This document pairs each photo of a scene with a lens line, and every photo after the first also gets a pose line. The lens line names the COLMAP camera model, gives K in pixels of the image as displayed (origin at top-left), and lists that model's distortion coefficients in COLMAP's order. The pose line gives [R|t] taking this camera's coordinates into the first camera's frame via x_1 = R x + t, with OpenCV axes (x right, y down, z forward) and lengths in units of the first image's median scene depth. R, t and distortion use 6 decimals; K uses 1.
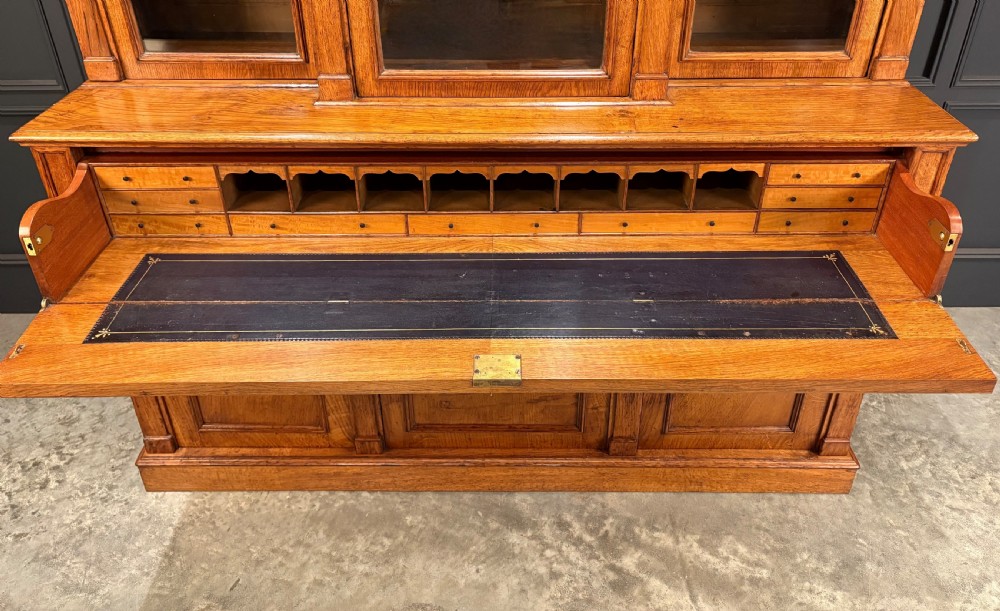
lens RADIAL K [[748.1, 0, 505.3], [0, 748.1, 234.9], [0, 0, 1]] dist [0.046886, -0.045568]
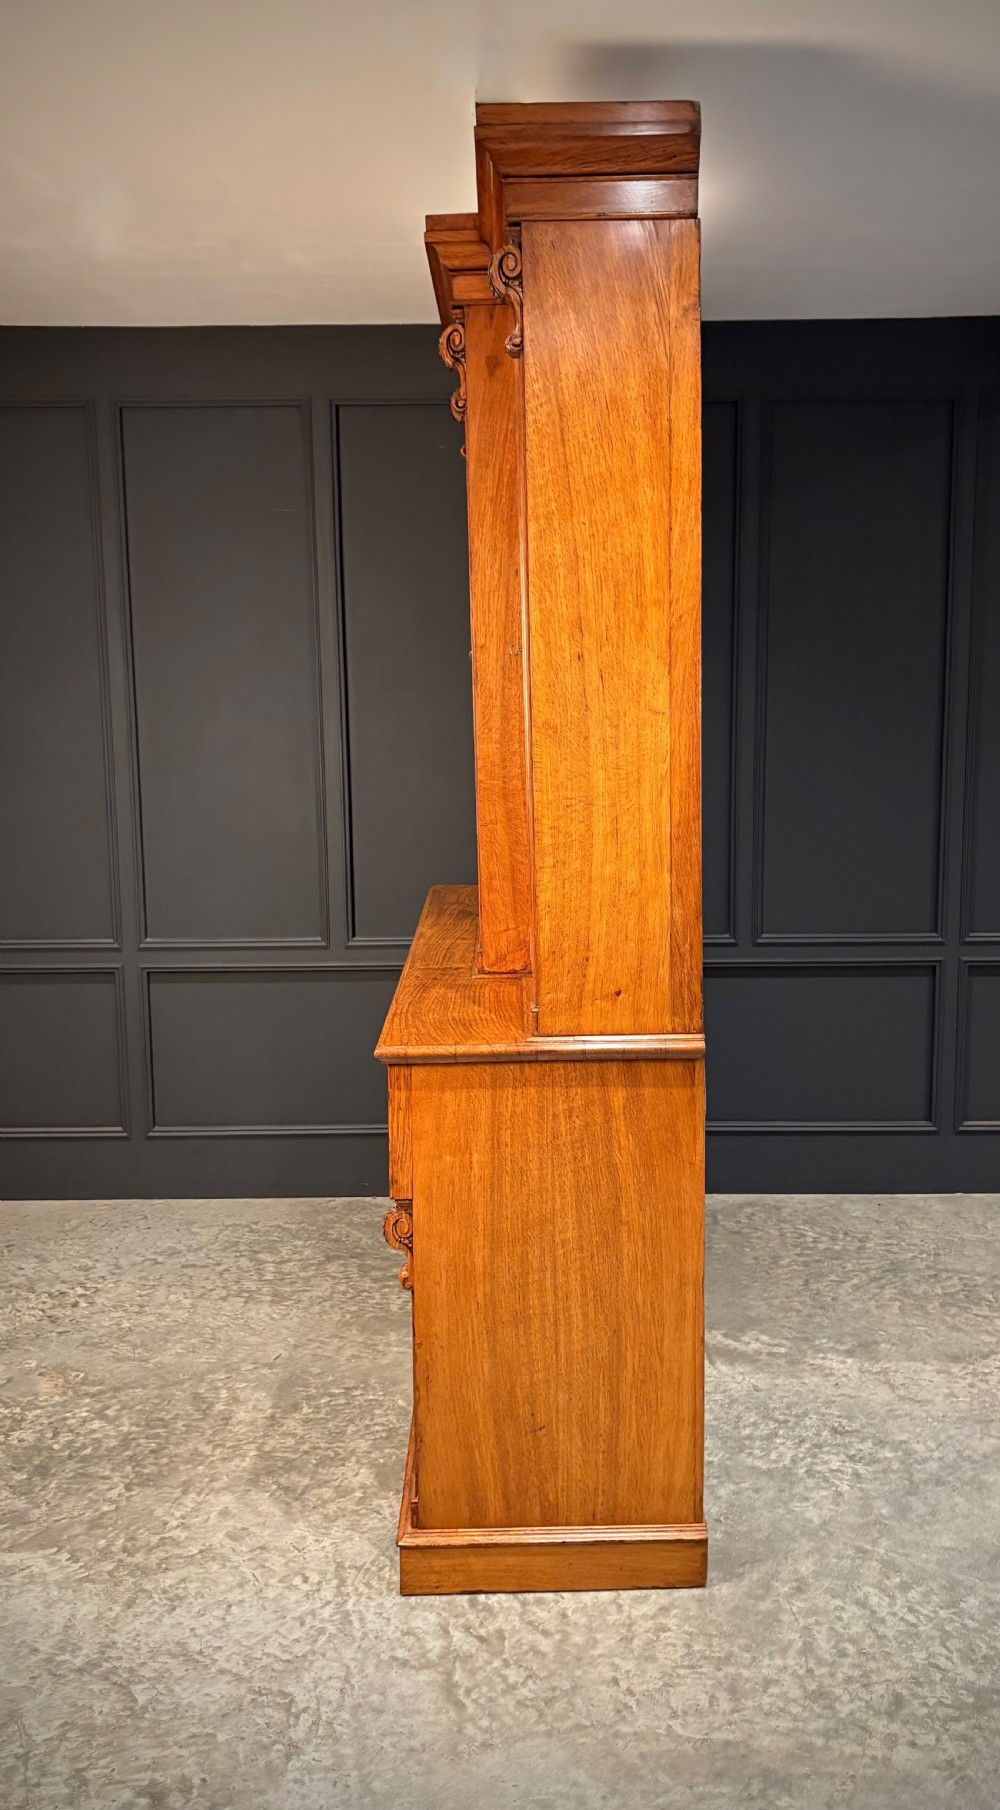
lens RADIAL K [[1378.7, 0, 533.9], [0, 1378.7, 868.3], [0, 0, 1]] dist [-0.001185, 0.011327]
pose [[0.999950, -0.004377, -0.009021, 0.019272], [0.000470, 0.919160, -0.393884, 0.576656], [0.010016, 0.393860, 0.919116, -1.000553]]
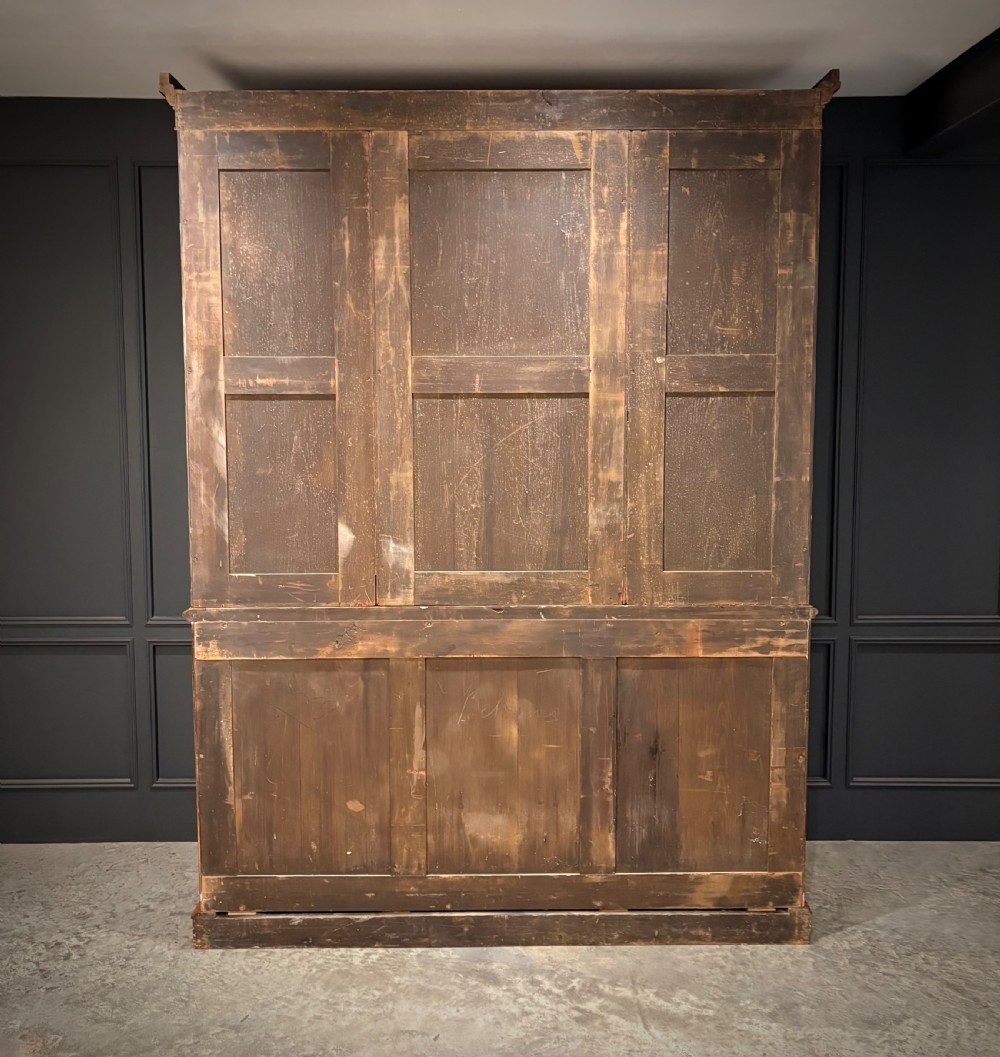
lens RADIAL K [[988.8, 0, 496.2], [0, 988.8, 484.3], [0, 0, 1]] dist [0.016127, 0.000000]
pose [[0.999993, 0.002000, -0.003013, 0.023276], [-0.003123, 0.897683, -0.440630, 0.388114], [0.001823, 0.440637, 0.897684, -0.678464]]
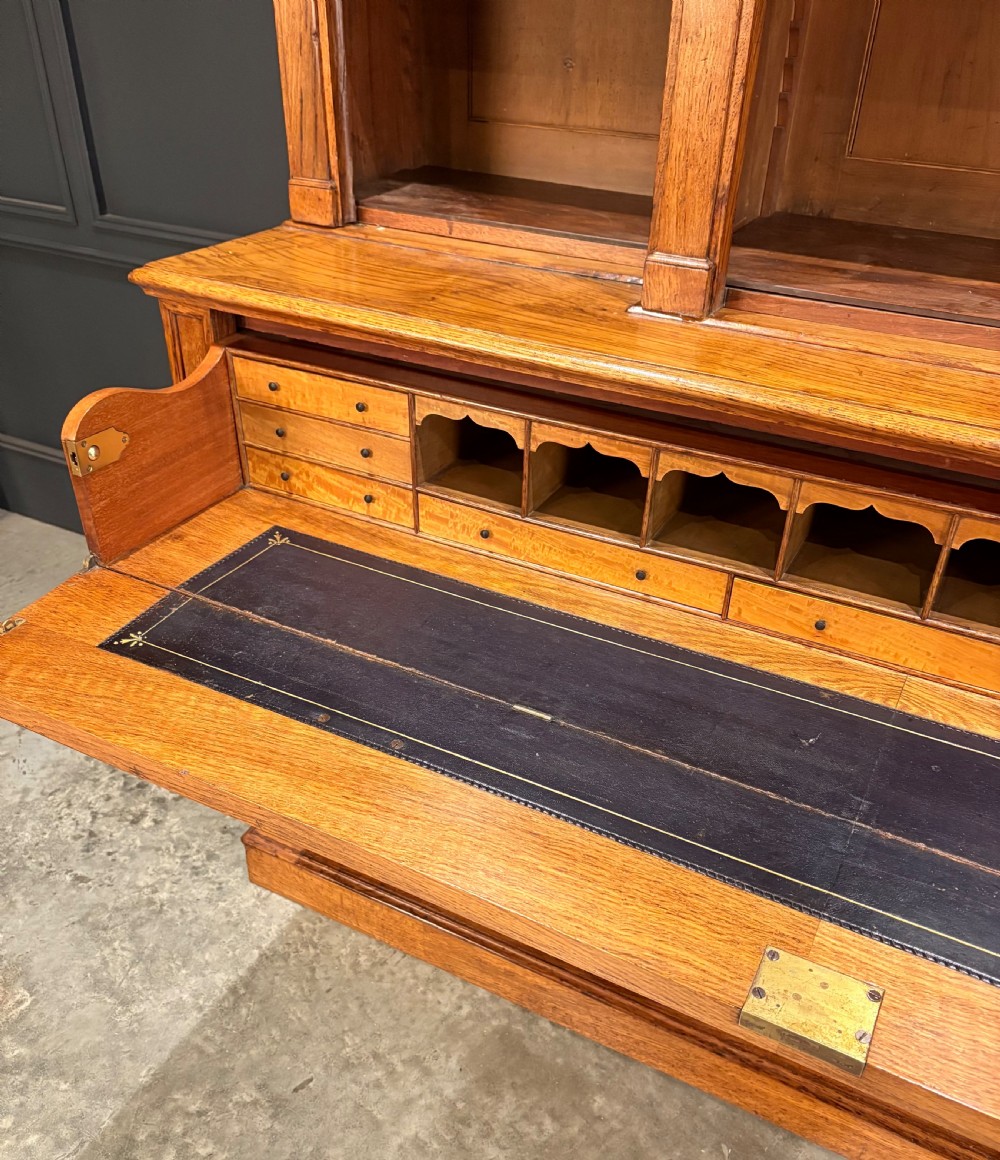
lens RADIAL K [[1004.2, 0, 503.8], [0, 1004.2, 675.6], [0, 0, 1]] dist [0.021162, 0.000997]
pose [[0.886590, 0.291615, -0.359054, -0.013051], [-0.261079, 0.956253, 0.131980, -0.009348], [0.381834, -0.023271, 0.923938, 0.300087]]
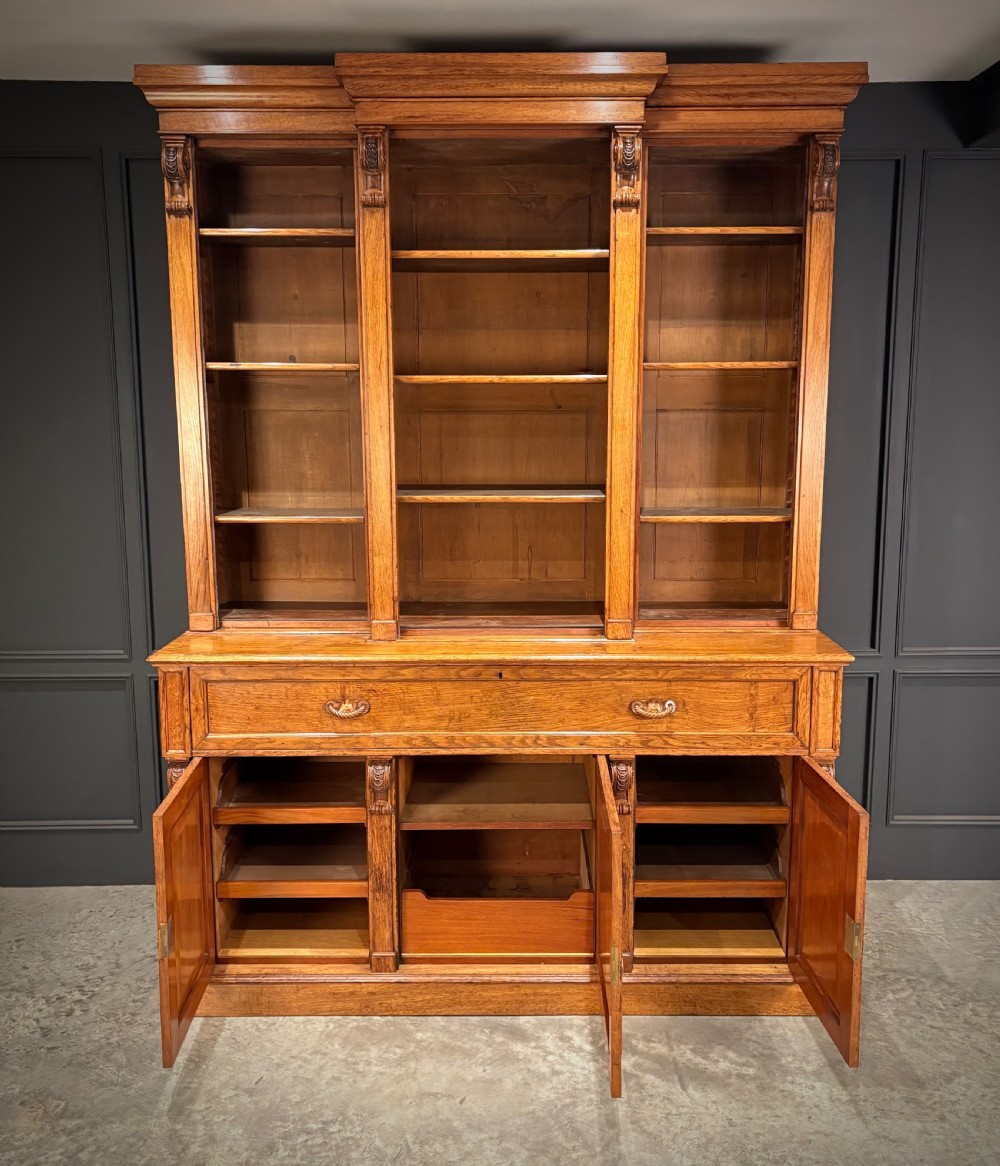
lens RADIAL K [[1009.4, 0, 514.7], [0, 1009.4, 554.5], [0, 0, 1]] dist [0.021162, 0.000997]
pose [[0.999985, 0.000621, 0.005436, -0.002029], [0.001525, 0.922493, -0.386011, 0.322079], [-0.005255, 0.386013, 0.922478, -0.607678]]
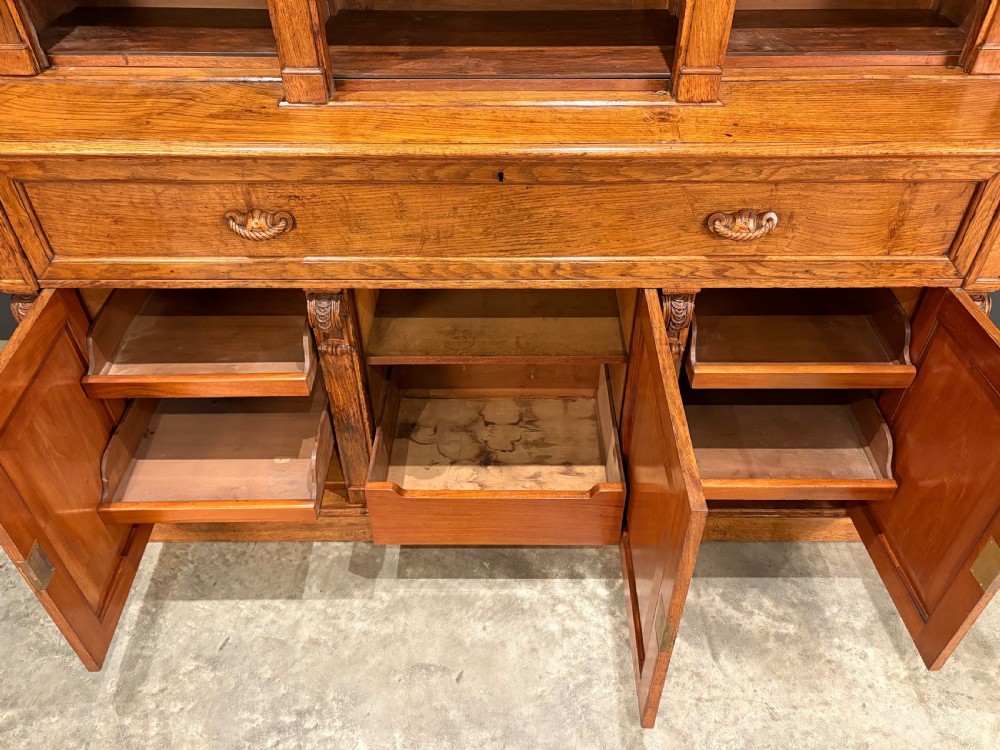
lens RADIAL K [[766.9, 0, 506.8], [0, 766.9, 371.6], [0, 0, 1]] dist [0.021403, -0.010336]
pose [[0.999964, -0.003045, 0.007940, -0.015471], [0.001539, 0.983085, 0.183143, -0.039817], [-0.008364, -0.183124, 0.983054, 0.121603]]
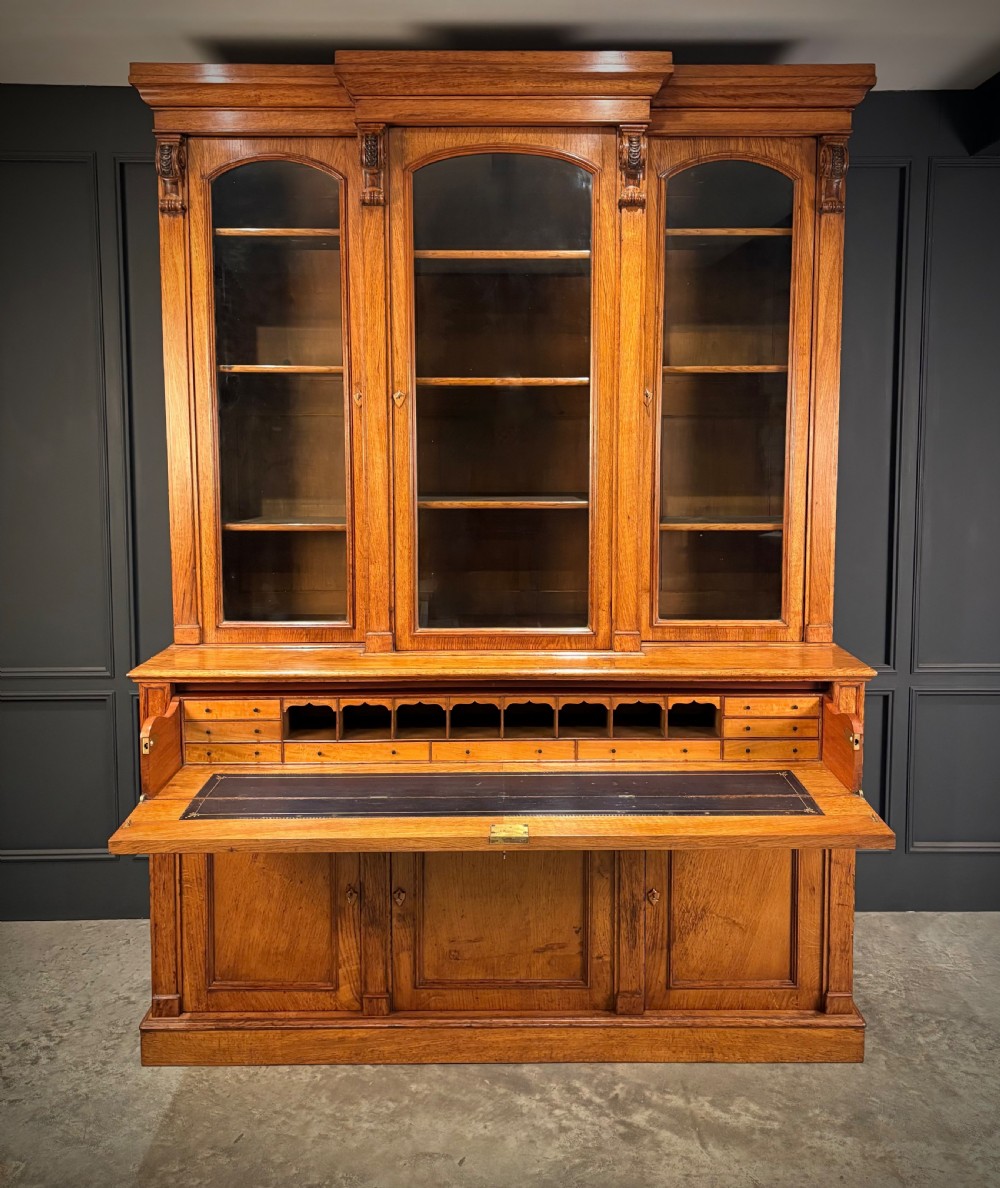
lens RADIAL K [[1001.6, 0, 515.6], [0, 1001.6, 511.4], [0, 0, 1]] dist [0.043092, -0.050031]
pose [[0.999896, 0.001575, 0.014350, -0.017286], [0.004998, 0.894796, -0.446448, 0.312671], [-0.013544, 0.446473, 0.894695, -0.529007]]
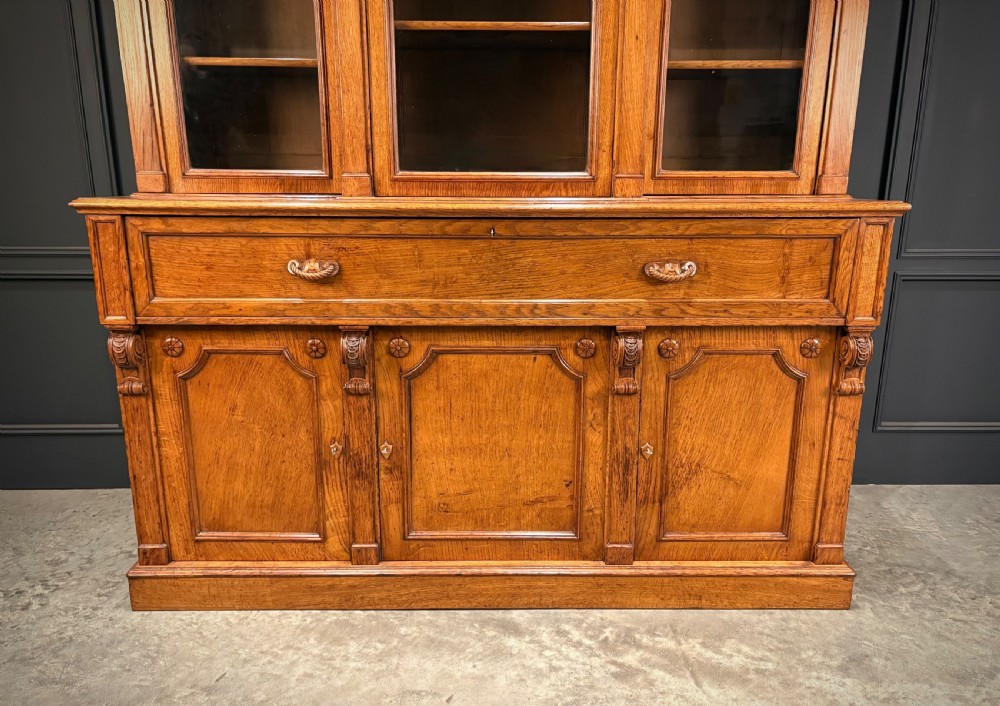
lens RADIAL K [[759.7, 0, 503.9], [0, 759.7, 377.2], [0, 0, 1]] dist [0.028330, -0.016111]
pose [[0.999845, 0.002221, 0.017437, -0.016873], [0.002601, 0.962376, -0.271709, 0.350875], [-0.017385, 0.271713, 0.962221, -0.039503]]
